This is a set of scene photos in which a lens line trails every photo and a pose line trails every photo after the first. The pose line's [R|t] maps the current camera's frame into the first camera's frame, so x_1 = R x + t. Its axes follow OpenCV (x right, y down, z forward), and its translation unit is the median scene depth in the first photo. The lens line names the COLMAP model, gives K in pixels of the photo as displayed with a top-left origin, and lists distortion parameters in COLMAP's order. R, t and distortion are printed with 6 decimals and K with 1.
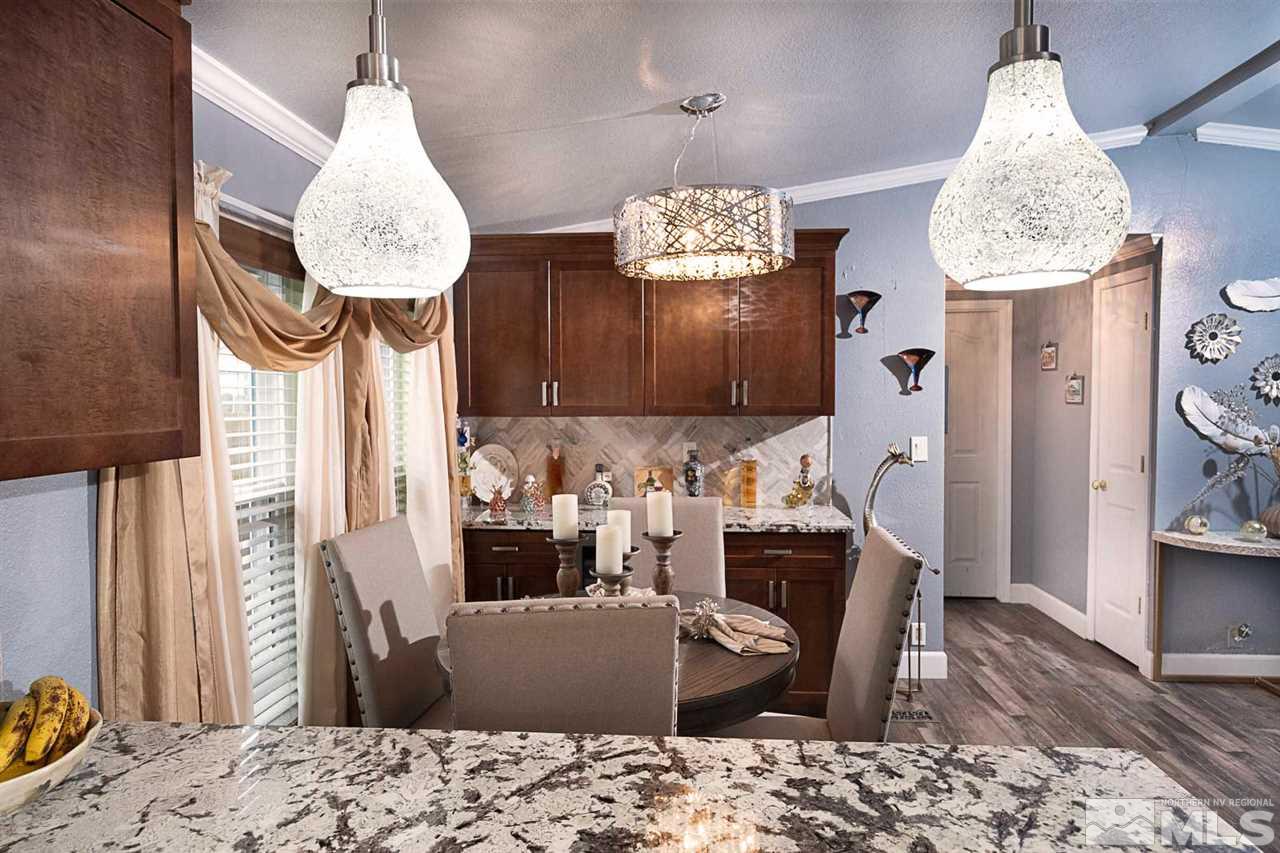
lens RADIAL K [[768.6, 0, 635.3], [0, 768.6, 423.7], [0, 0, 1]] dist [-0.007284, -0.004626]
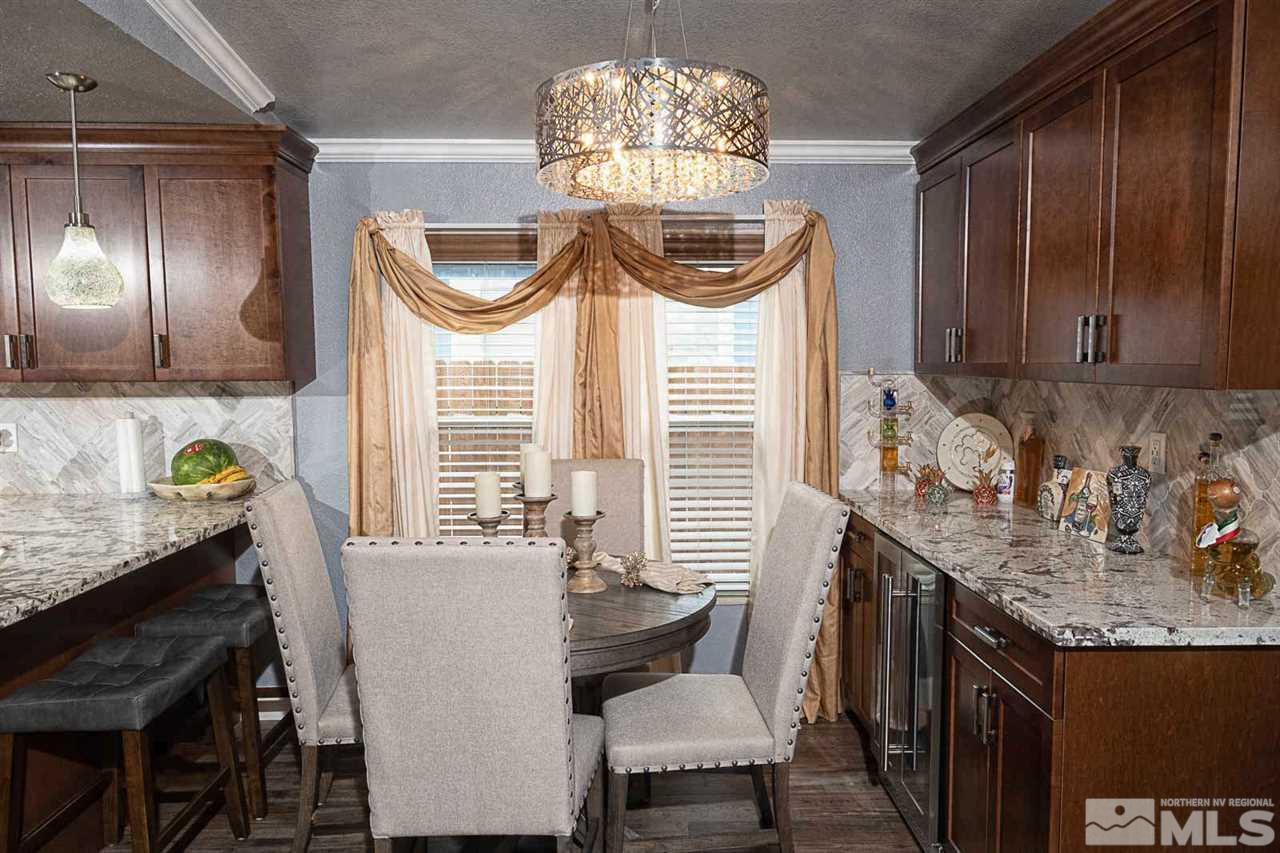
lens RADIAL K [[872.5, 0, 640.0], [0, 872.5, 430.1], [0, 0, 1]] dist [0.005916, -0.001038]
pose [[0.107808, 0.081829, -0.990798, 2.126941], [-0.032852, 0.996356, 0.078714, -0.046257], [0.993629, 0.024064, 0.110104, 1.968088]]
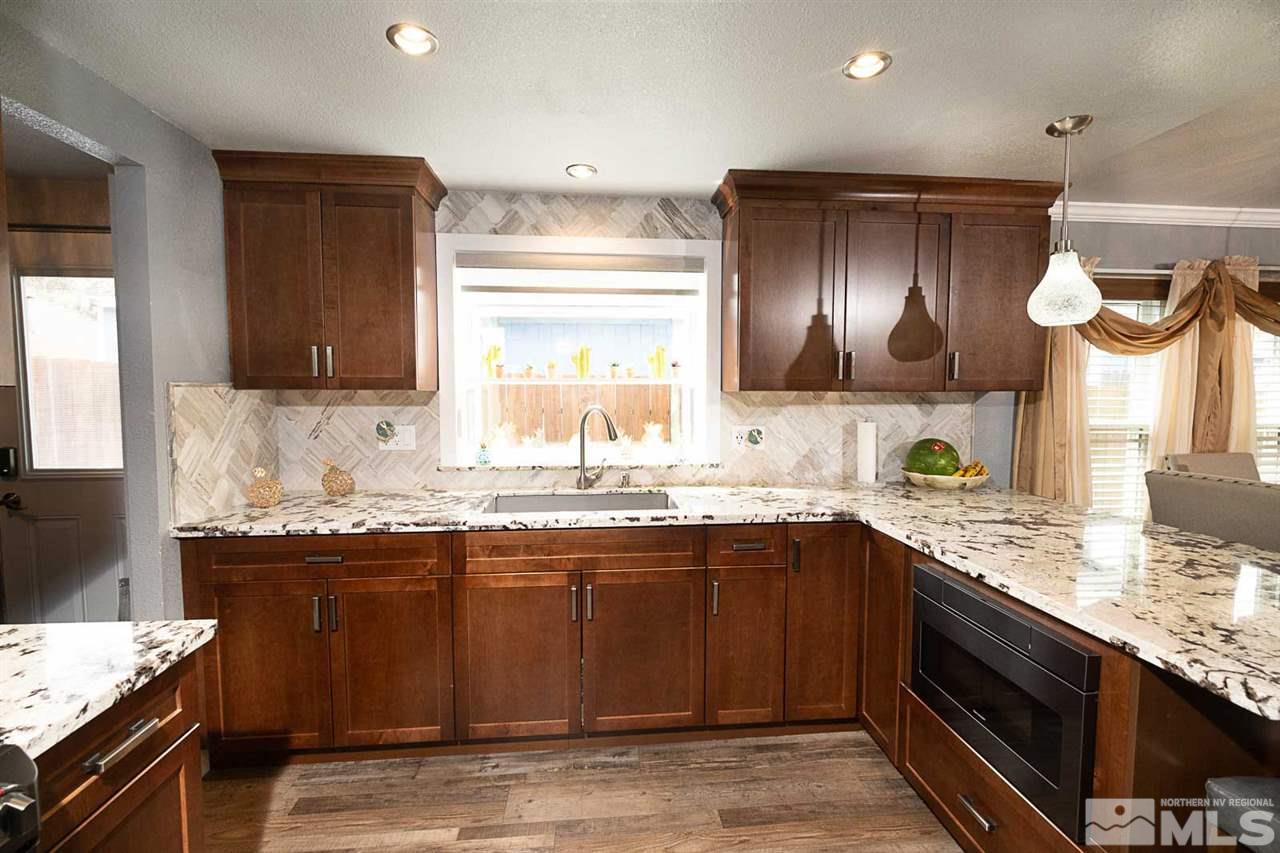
lens RADIAL K [[554.1, 0, 639.1], [0, 554.1, 426.8], [0, 0, 1]] dist [-0.004320, -0.000255]
pose [[0.173514, 0.071915, -0.982202, 1.138074], [-0.036588, 0.997113, 0.066543, 0.102101], [0.984152, 0.024391, 0.175644, -0.699096]]
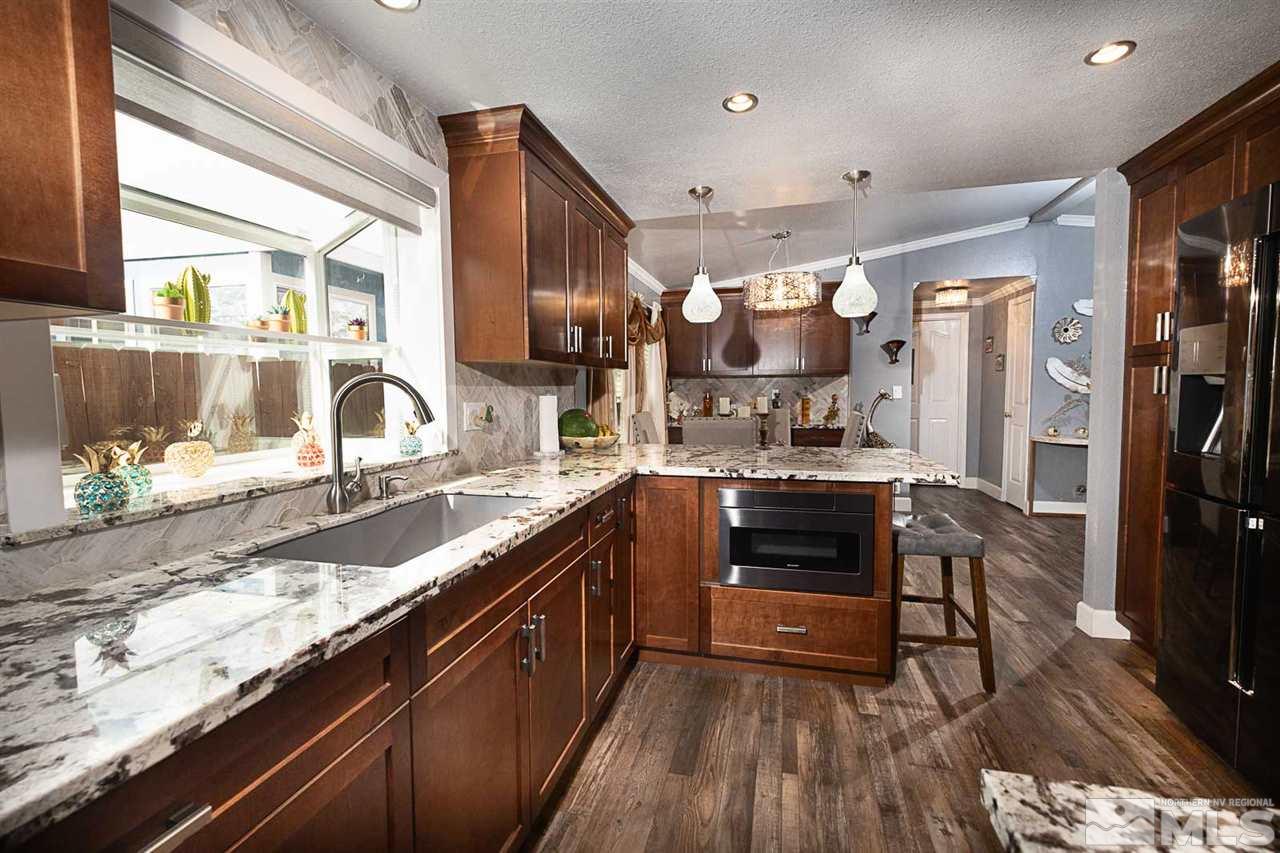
lens RADIAL K [[554.1, 0, 642.6], [0, 554.1, 431.2], [0, 0, 1]] dist [-0.004320, -0.000255]
pose [[0.985829, 0.007977, -0.167565, -0.098893], [-0.000739, 0.999066, 0.043212, 0.247867], [0.167753, -0.042475, 0.984914, -1.694683]]
